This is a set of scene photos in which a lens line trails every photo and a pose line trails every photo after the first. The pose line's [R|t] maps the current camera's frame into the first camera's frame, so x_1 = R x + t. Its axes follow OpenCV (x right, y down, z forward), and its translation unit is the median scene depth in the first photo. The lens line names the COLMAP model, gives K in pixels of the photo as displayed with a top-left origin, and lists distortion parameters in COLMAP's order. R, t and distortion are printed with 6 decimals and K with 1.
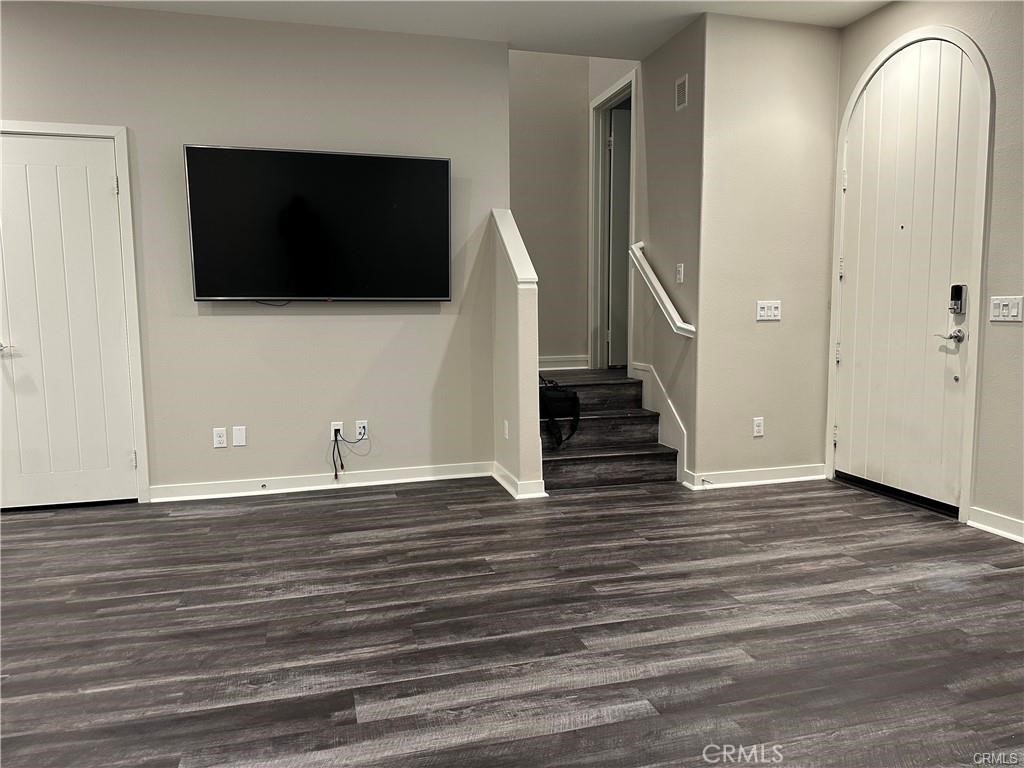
lens RADIAL K [[717.6, 0, 512.0], [0, 717.6, 384.0], [0, 0, 1]] dist [0.076940, -0.108624]
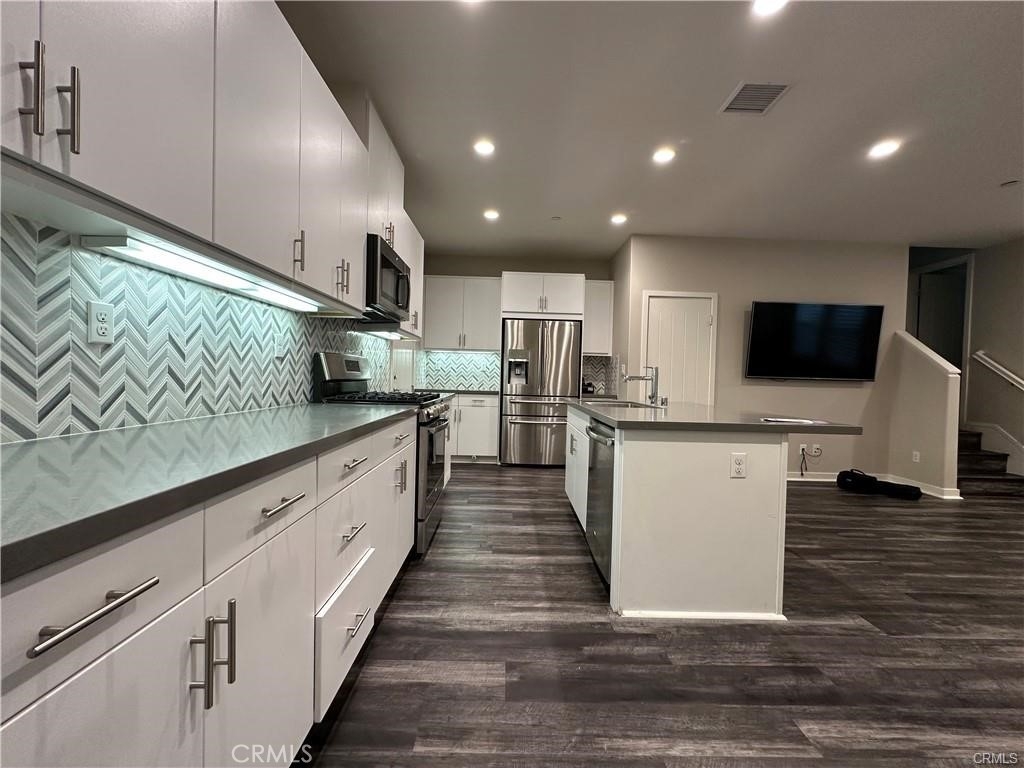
lens RADIAL K [[407.8, 0, 512.4], [0, 407.8, 384.1], [0, 0, 1]] dist [-0.004474, 0.001191]
pose [[0.964788, 0.041443, -0.259742, -0.858273], [-0.063477, 0.995007, -0.077021, 0.032447], [0.255253, 0.090797, 0.962602, -0.258321]]
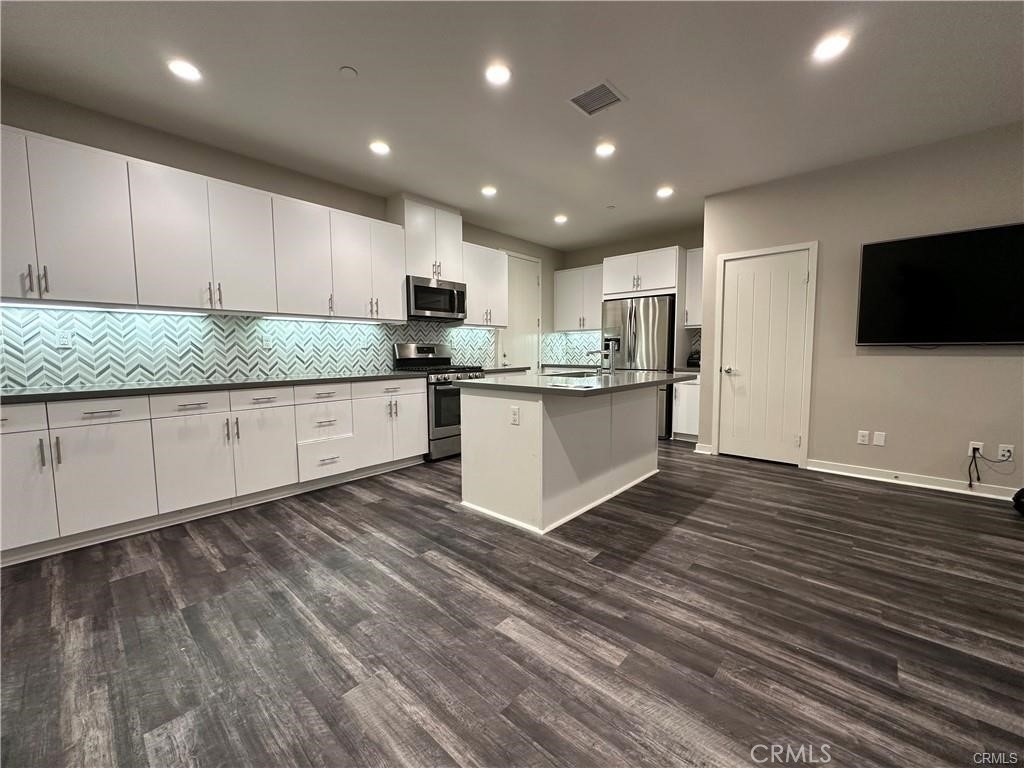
lens RADIAL K [[407.8, 0, 512.4], [0, 407.8, 384.1], [0, 0, 1]] dist [-0.004474, 0.001191]
pose [[0.533872, 0.078129, -0.841948, -0.108774], [-0.086479, 0.995546, 0.037547, -0.004761], [0.841132, 0.052766, 0.538250, -0.068284]]
